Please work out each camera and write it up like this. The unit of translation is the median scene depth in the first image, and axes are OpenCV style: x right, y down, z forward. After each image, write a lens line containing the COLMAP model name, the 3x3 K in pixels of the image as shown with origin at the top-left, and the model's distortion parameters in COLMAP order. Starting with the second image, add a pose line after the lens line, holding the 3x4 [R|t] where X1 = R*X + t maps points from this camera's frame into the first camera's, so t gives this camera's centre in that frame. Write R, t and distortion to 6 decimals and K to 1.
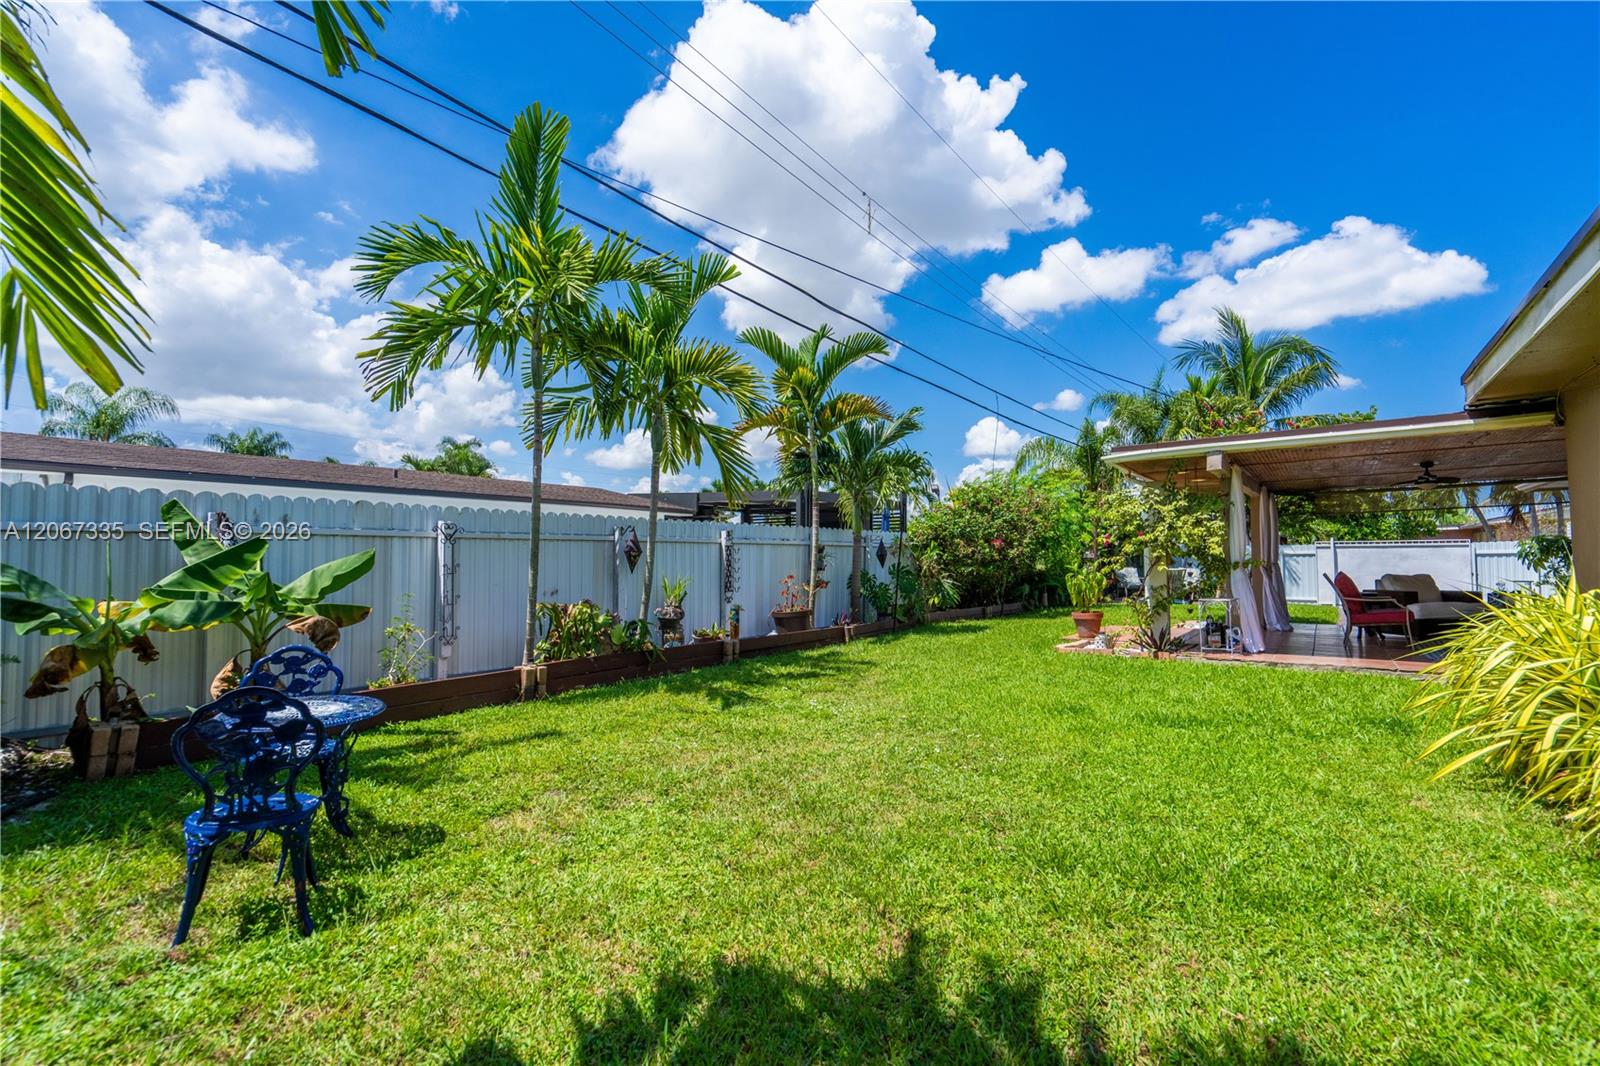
lens RADIAL K [[728.5, 0, 794.5], [0, 728.5, 555.3], [0, 0, 1]] dist [0.001166, 0.000182]
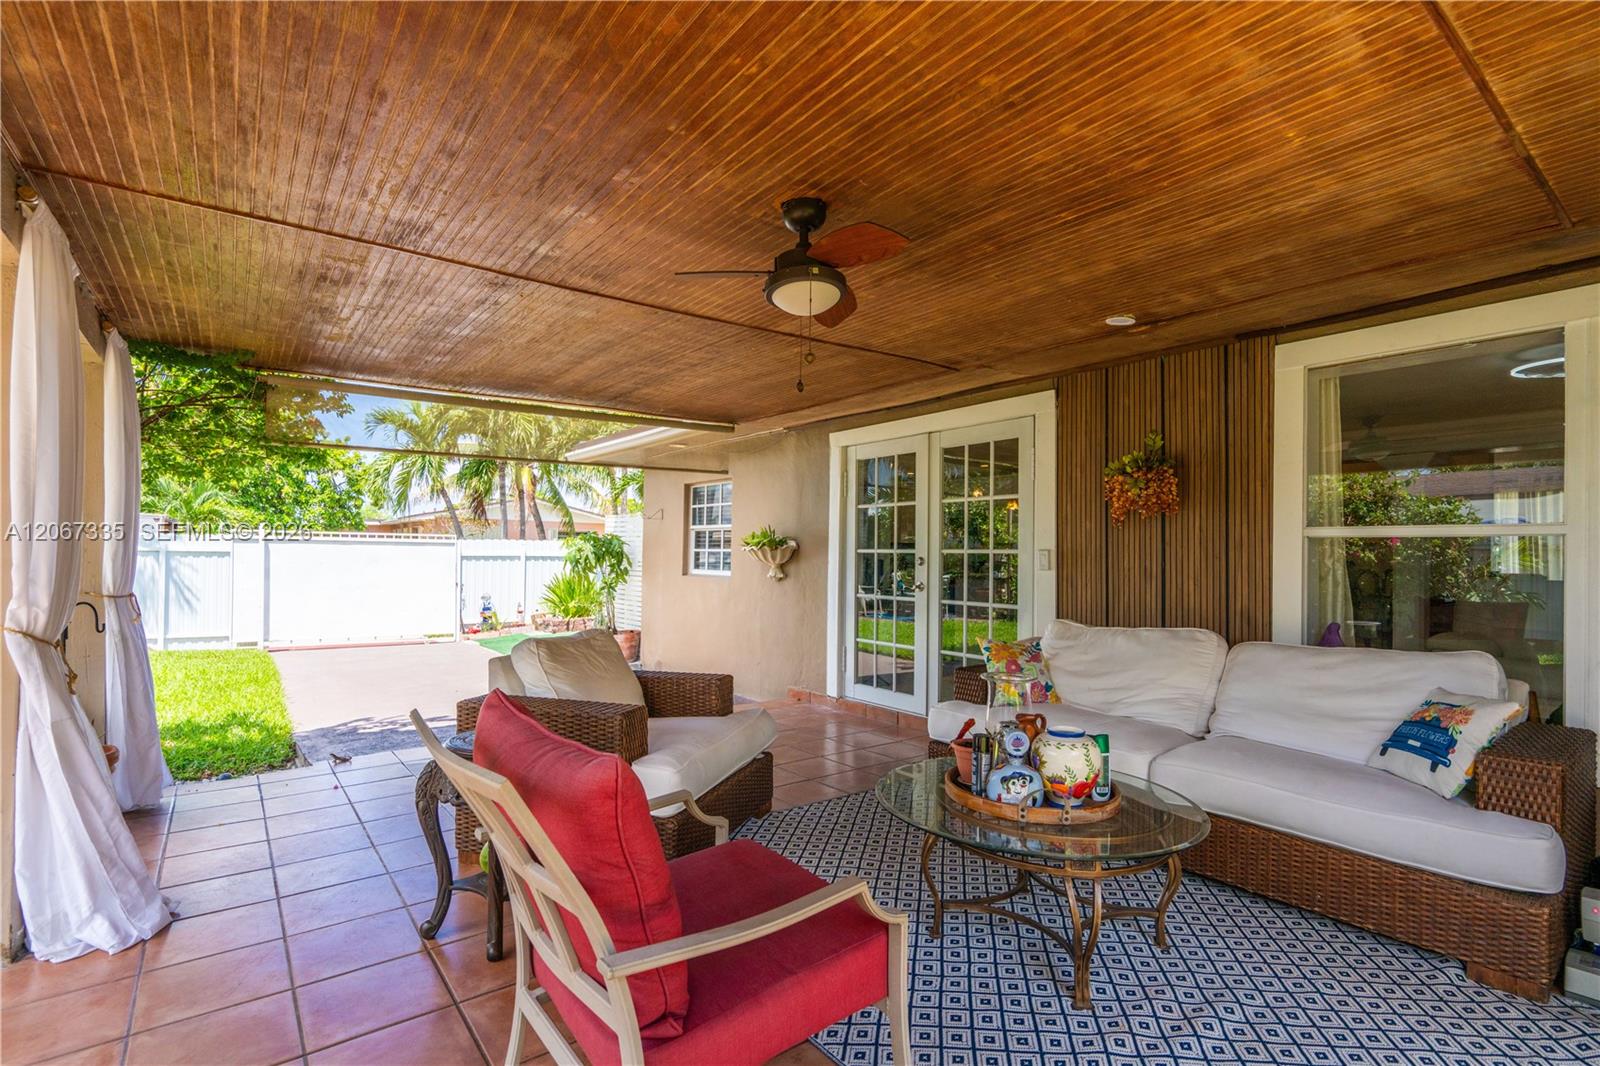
lens RADIAL K [[746.2, 0, 800.0], [0, 746.2, 533.0], [0, 0, 1]] dist [0.000555, 0.000075]
pose [[0.278378, 0.039474, 0.959660, 0.369699], [-0.021051, 0.999166, -0.034992, -0.006421], [-0.960241, -0.010461, 0.278977, 0.543211]]
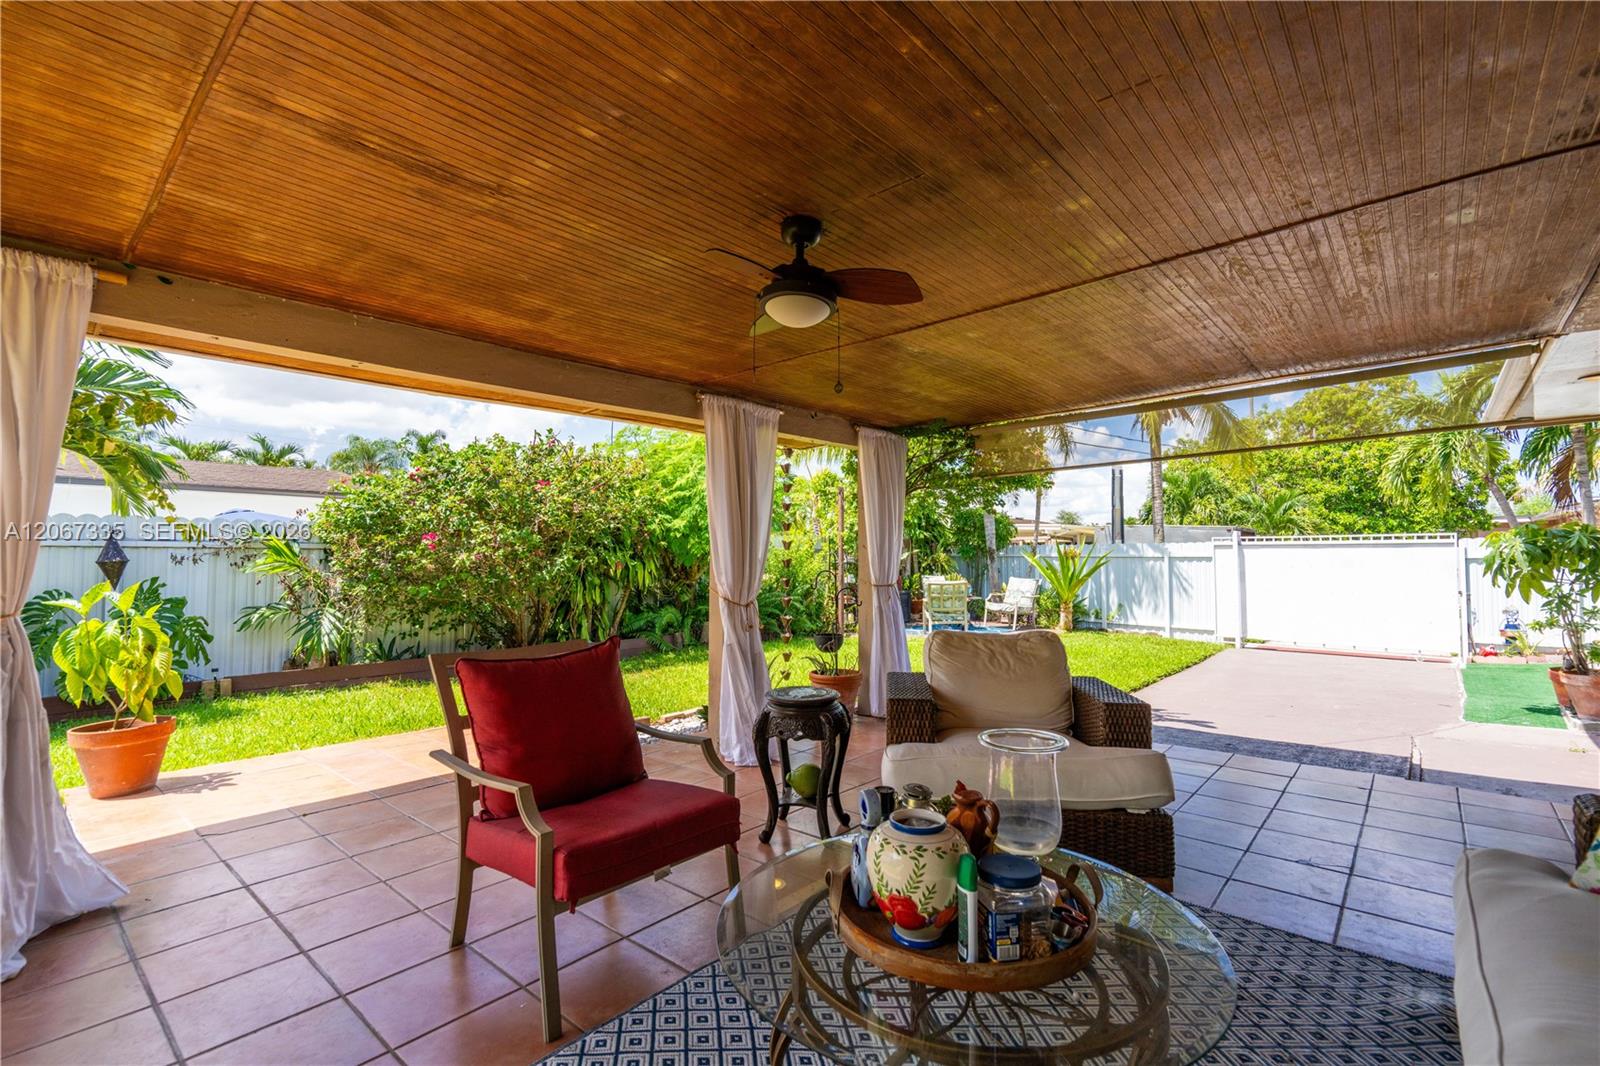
lens RADIAL K [[728.5, 0, 794.5], [0, 728.5, 555.3], [0, 0, 1]] dist [0.001166, 0.000182]
pose [[0.996287, 0.001495, -0.086079, 0.516193], [-0.001121, 0.999990, 0.004382, -0.006831], [0.086085, -0.004269, 0.996279, 0.433149]]
